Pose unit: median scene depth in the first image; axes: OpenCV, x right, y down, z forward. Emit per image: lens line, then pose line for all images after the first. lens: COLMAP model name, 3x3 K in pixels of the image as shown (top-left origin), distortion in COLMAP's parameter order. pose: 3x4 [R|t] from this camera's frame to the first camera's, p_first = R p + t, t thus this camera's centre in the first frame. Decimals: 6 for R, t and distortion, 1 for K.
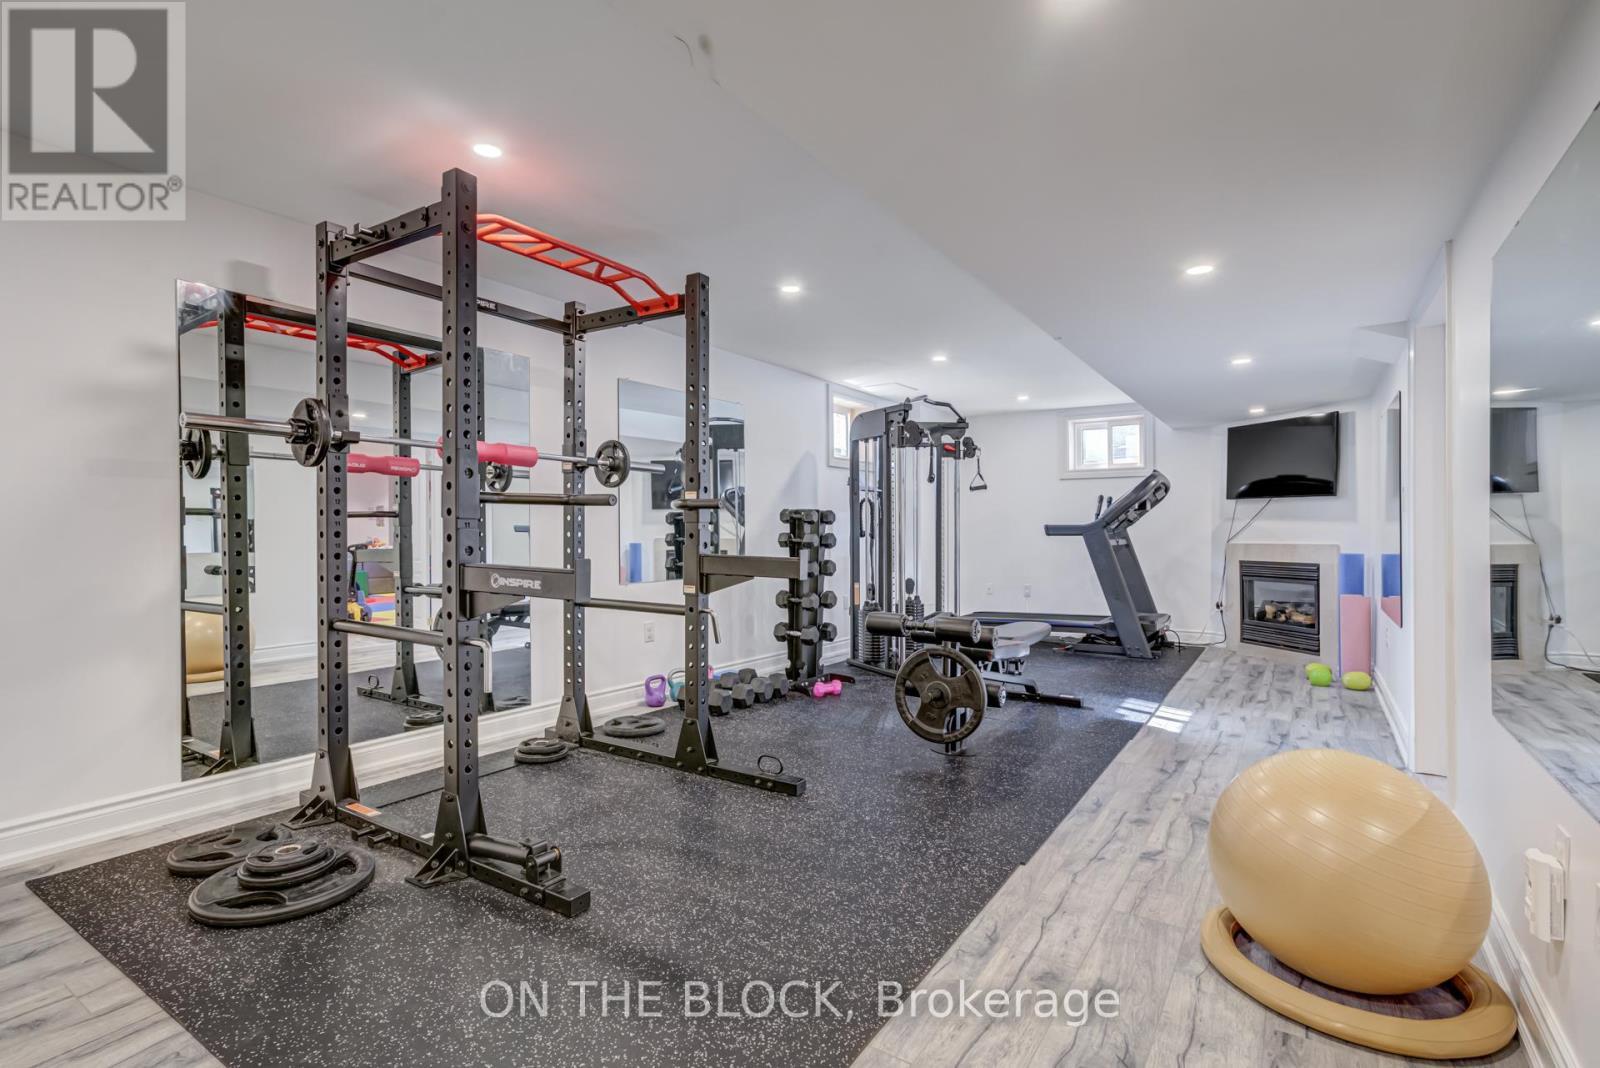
lens RADIAL K [[777.4, 0, 797.8], [0, 777.4, 526.0], [0, 0, 1]] dist [-0.001254, -0.000127]
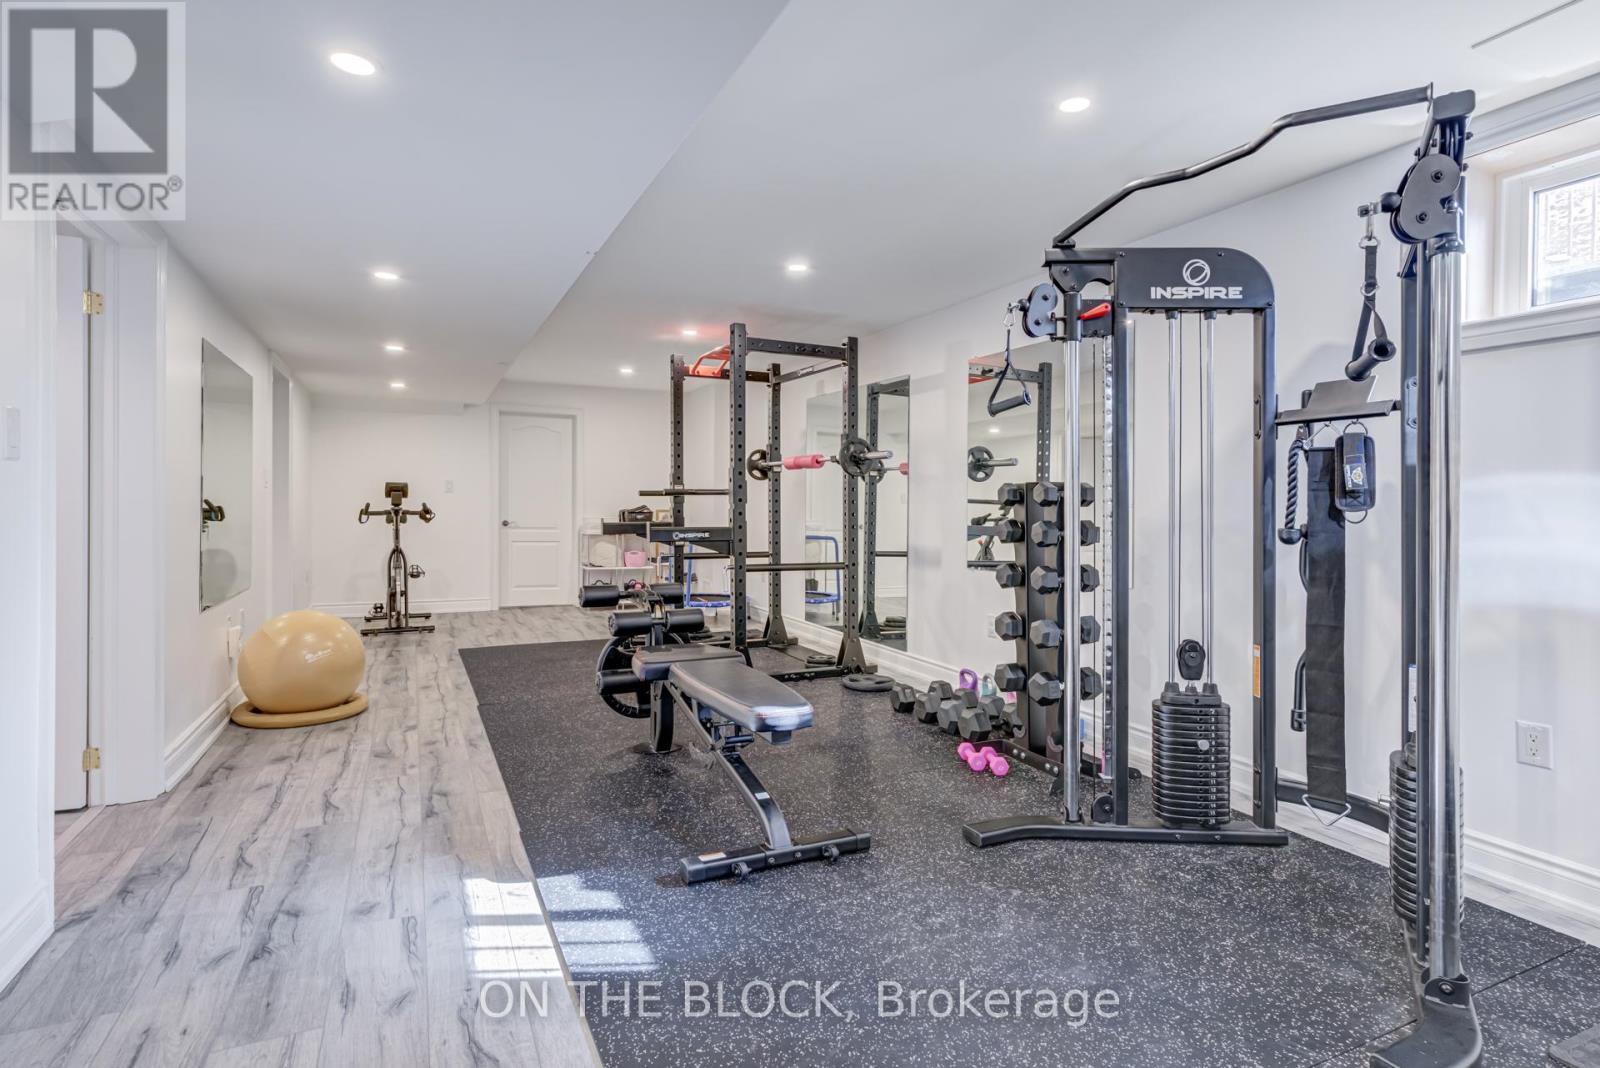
lens RADIAL K [[817.9, 0, 797.8], [0, 817.9, 512.7], [0, 0, 1]] dist [-0.038420, -0.000153]
pose [[-0.517606, -0.005851, -0.855599, 0.978648], [-0.007788, 0.999967, -0.002127, 0.014476], [0.855583, 0.005563, -0.517635, 1.708145]]
